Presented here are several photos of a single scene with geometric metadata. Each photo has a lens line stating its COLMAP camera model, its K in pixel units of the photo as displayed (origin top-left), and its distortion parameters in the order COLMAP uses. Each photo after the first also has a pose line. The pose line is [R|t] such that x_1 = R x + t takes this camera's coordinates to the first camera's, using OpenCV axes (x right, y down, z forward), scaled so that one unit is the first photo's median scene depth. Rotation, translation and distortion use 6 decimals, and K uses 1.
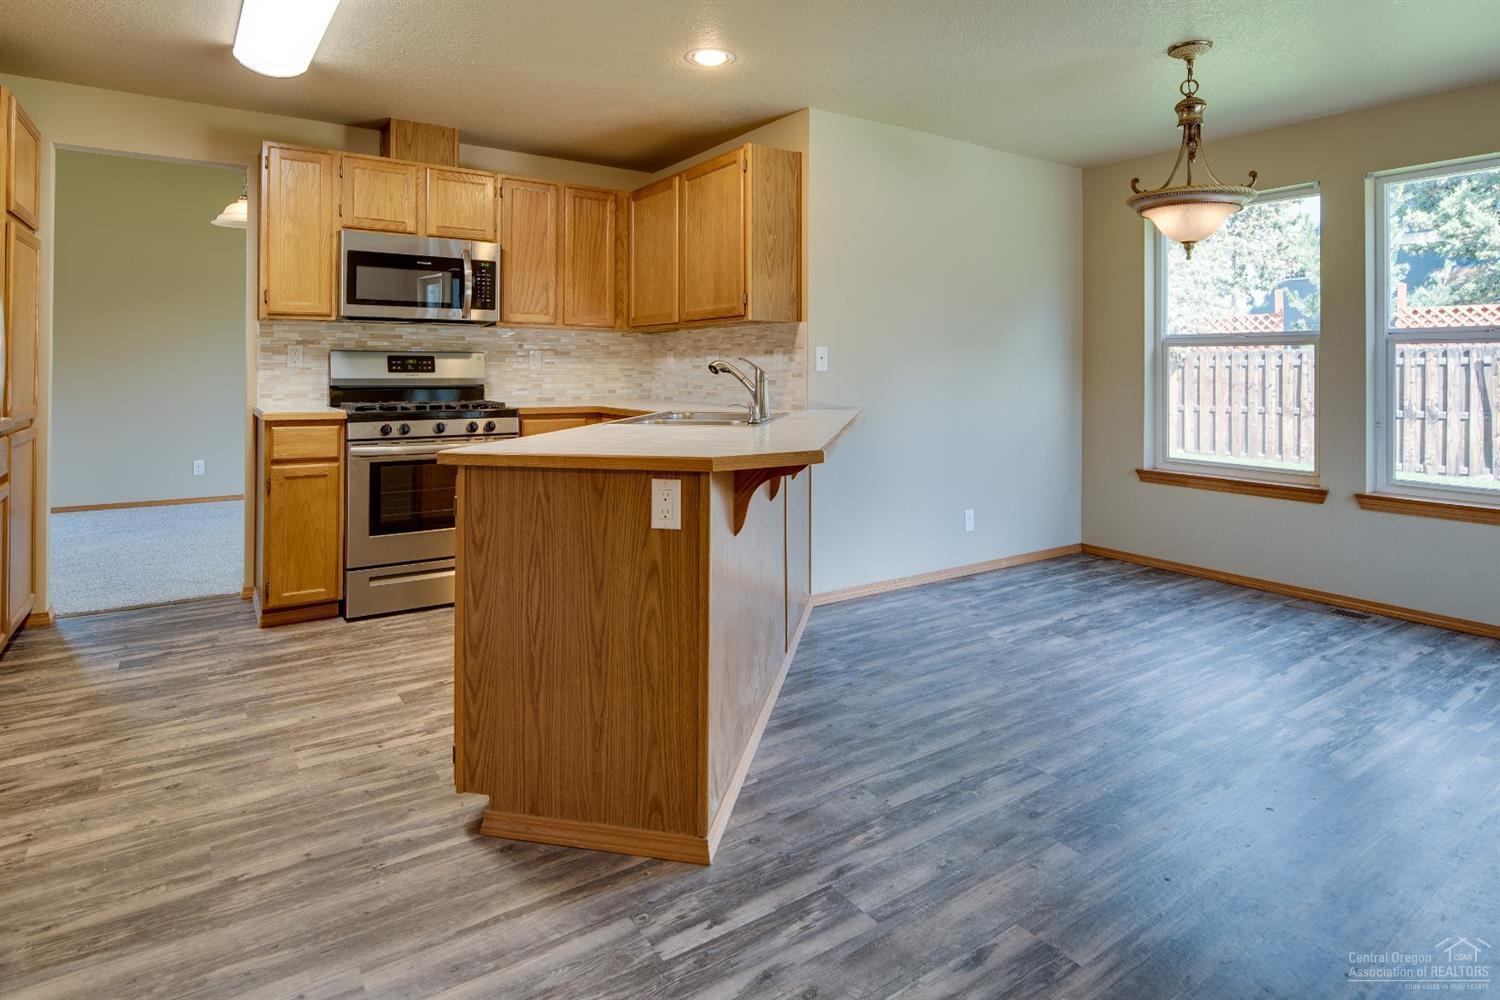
lens RADIAL K [[817.6, 0, 743.9], [0, 817.6, 366.3], [0, 0, 1]] dist [-0.003333, -0.001575]
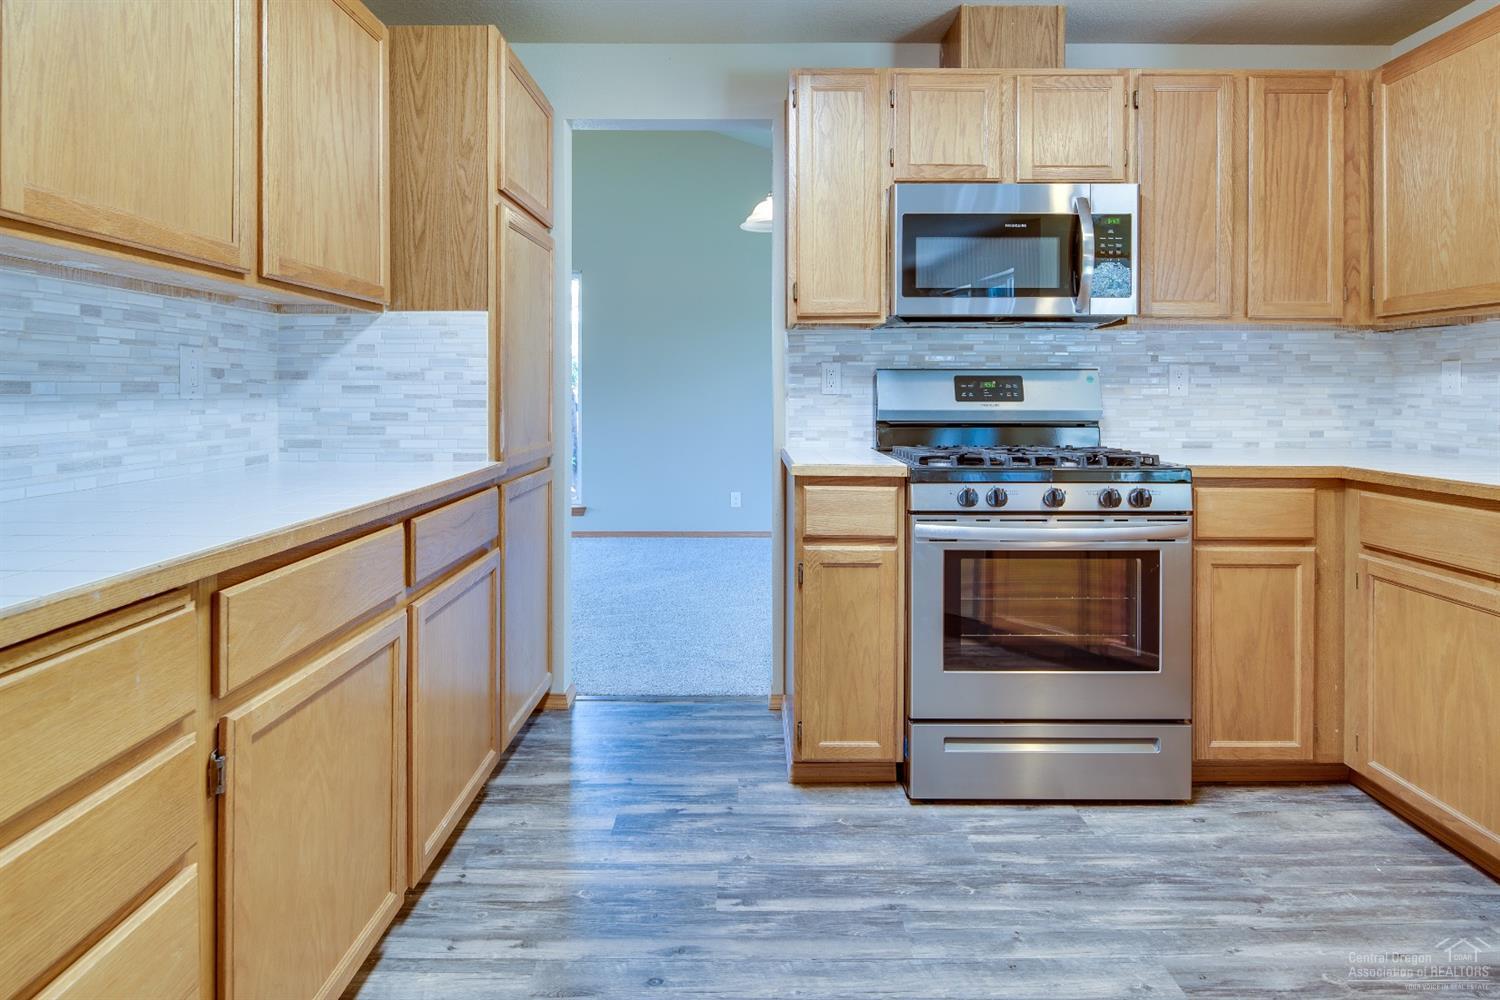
lens RADIAL K [[817.6, 0, 743.9], [0, 817.6, 366.3], [0, 0, 1]] dist [-0.003333, -0.001575]
pose [[0.828515, -0.020949, -0.559575, -0.210144], [0.004268, 0.999507, -0.031101, -0.001073], [0.559951, 0.023379, 0.828196, 0.360714]]
